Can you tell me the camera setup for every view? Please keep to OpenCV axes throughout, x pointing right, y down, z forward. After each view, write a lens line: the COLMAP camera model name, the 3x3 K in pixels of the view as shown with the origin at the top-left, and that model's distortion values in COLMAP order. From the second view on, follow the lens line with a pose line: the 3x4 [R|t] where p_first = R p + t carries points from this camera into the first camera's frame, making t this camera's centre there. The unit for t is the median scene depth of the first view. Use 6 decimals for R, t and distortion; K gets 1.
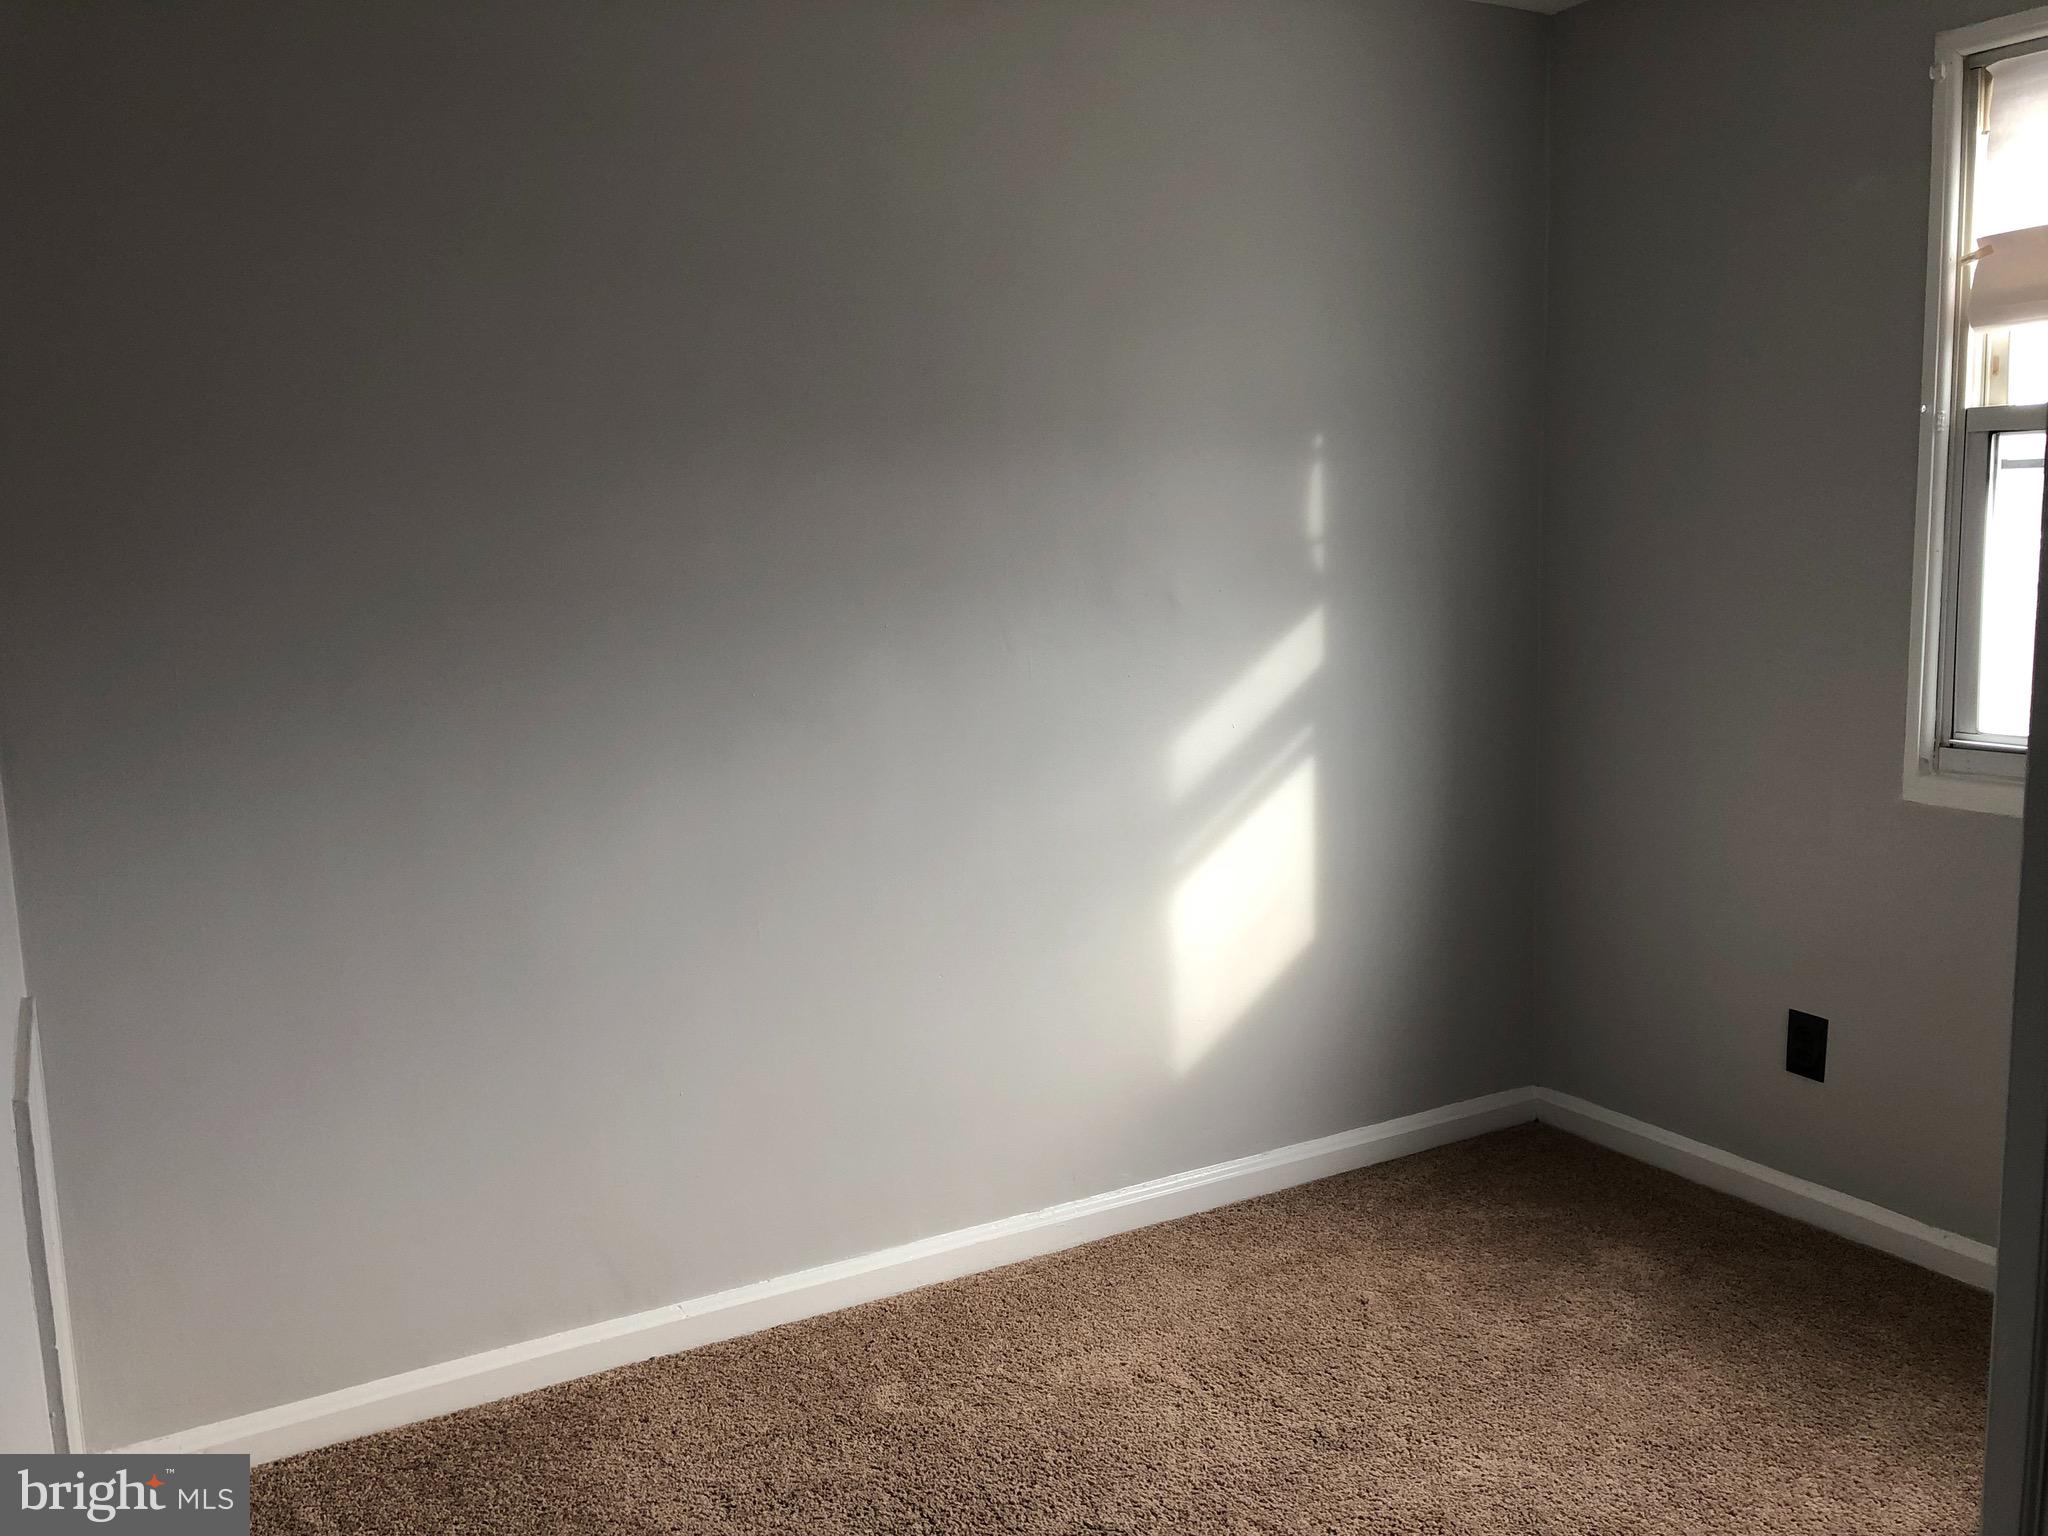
lens RADIAL K [[1690.1, 0, 1014.5], [0, 1690.1, 782.3], [0, 0, 1]] dist [0.042182, -0.066803]
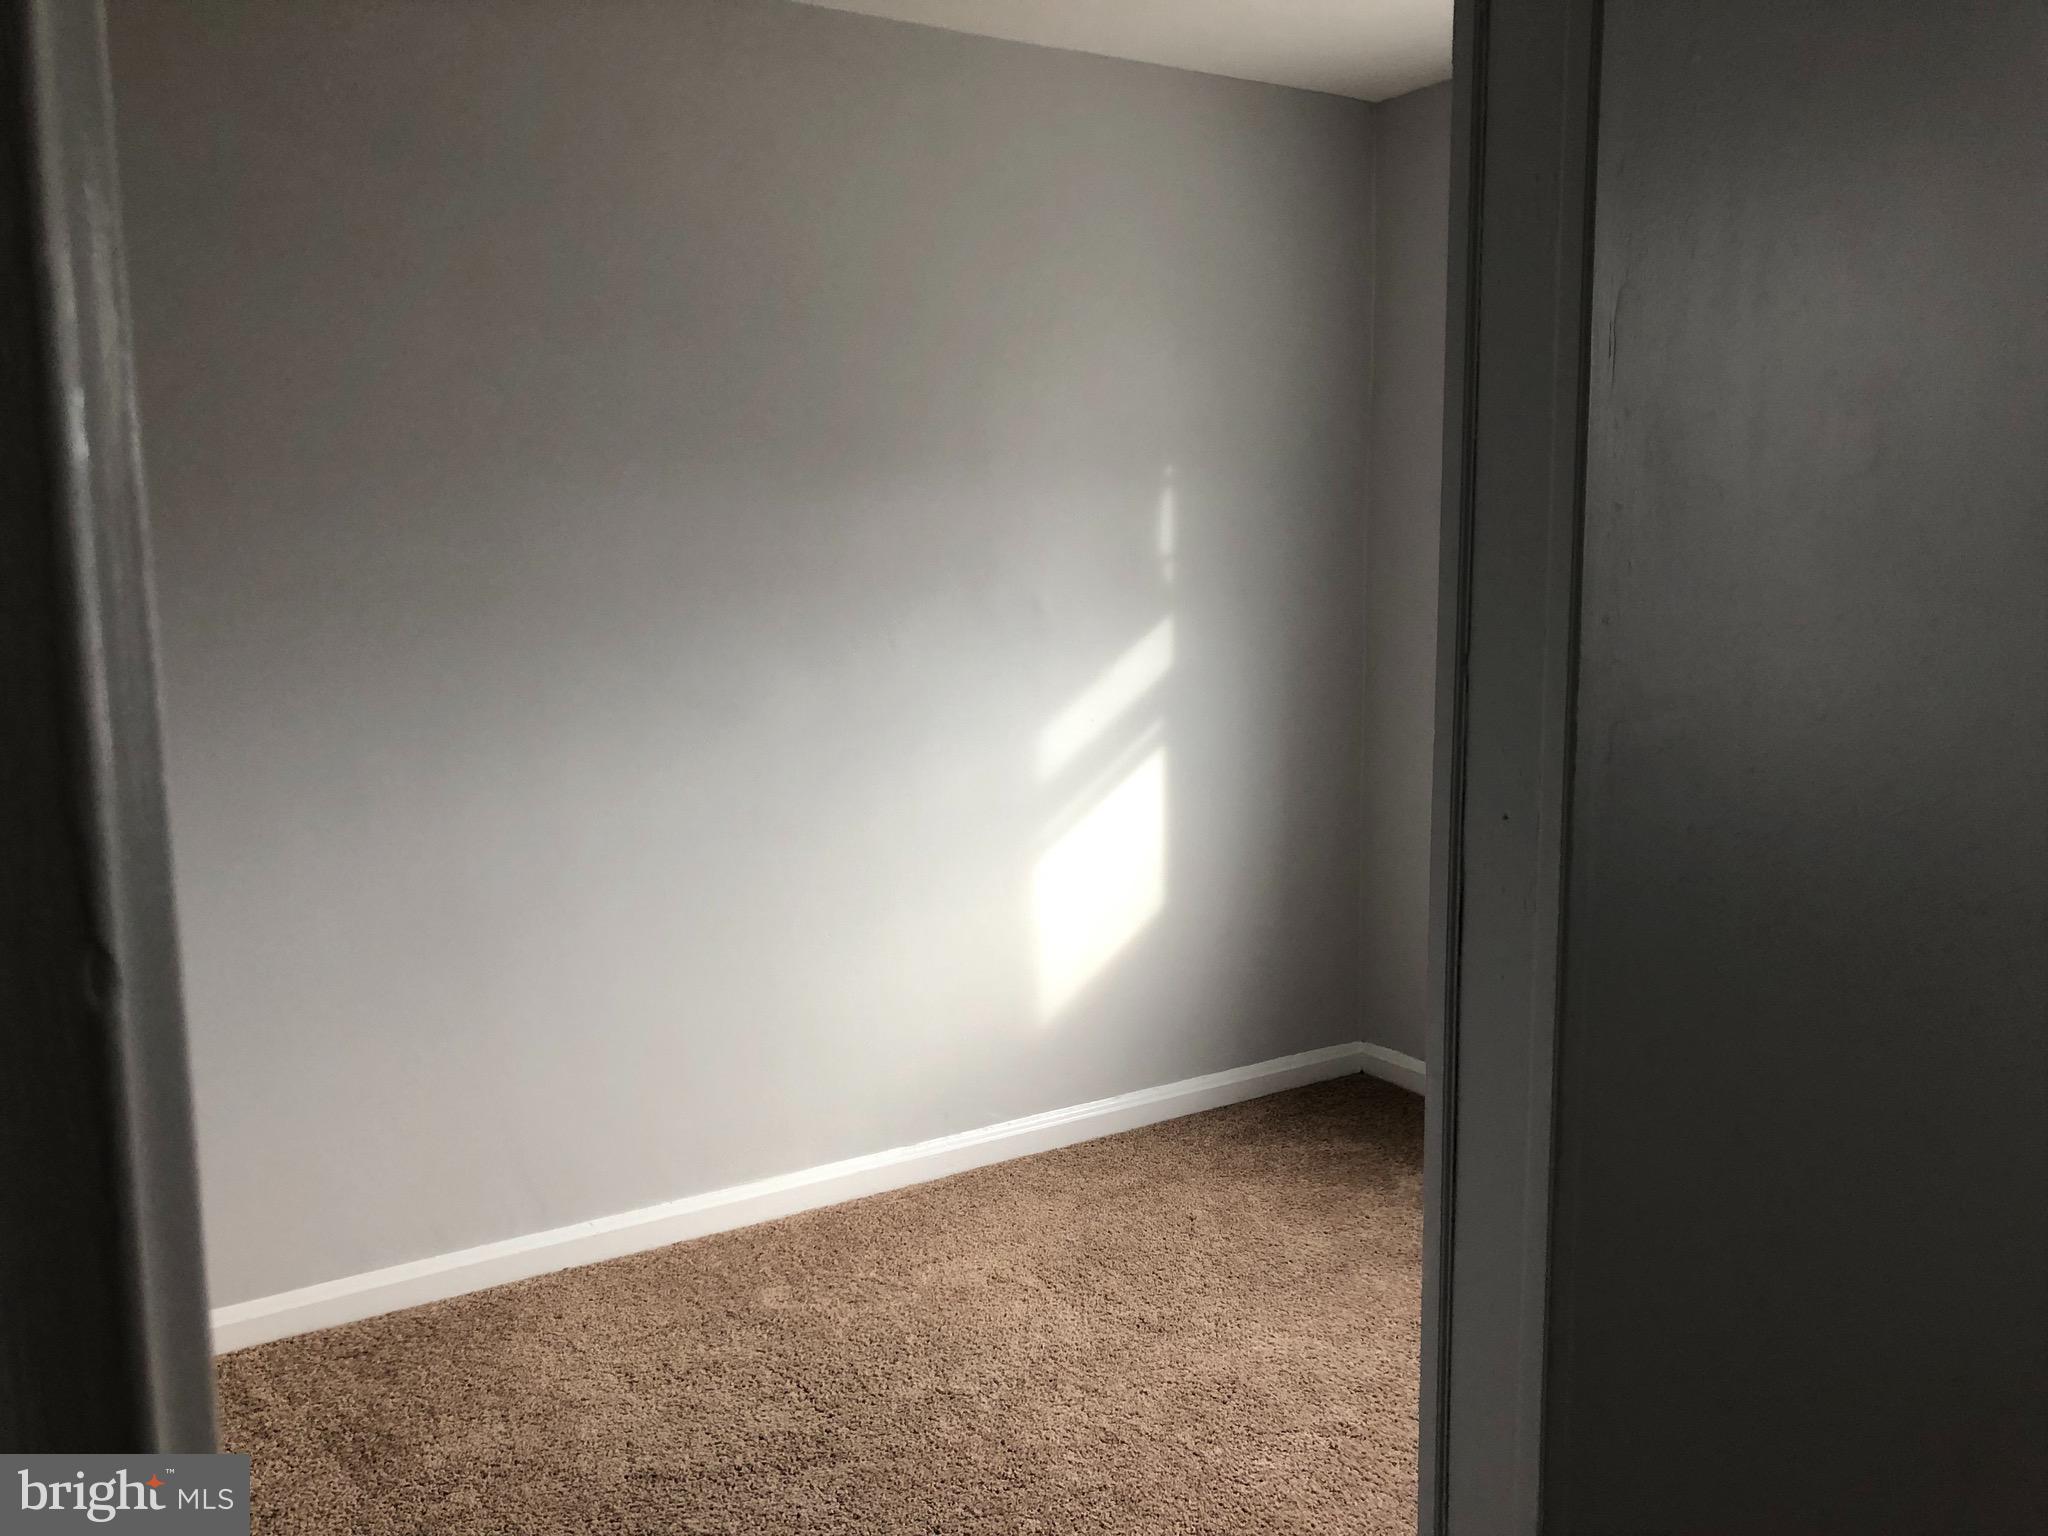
lens RADIAL K [[1690.1, 0, 1037.9], [0, 1690.1, 753.9], [0, 0, 1]] dist [0.042182, -0.066803]
pose [[0.998226, 0.011016, 0.058513, 0.031707], [-0.009993, 0.999793, -0.017751, 0.012375], [-0.058696, 0.017135, 0.998129, -0.159390]]
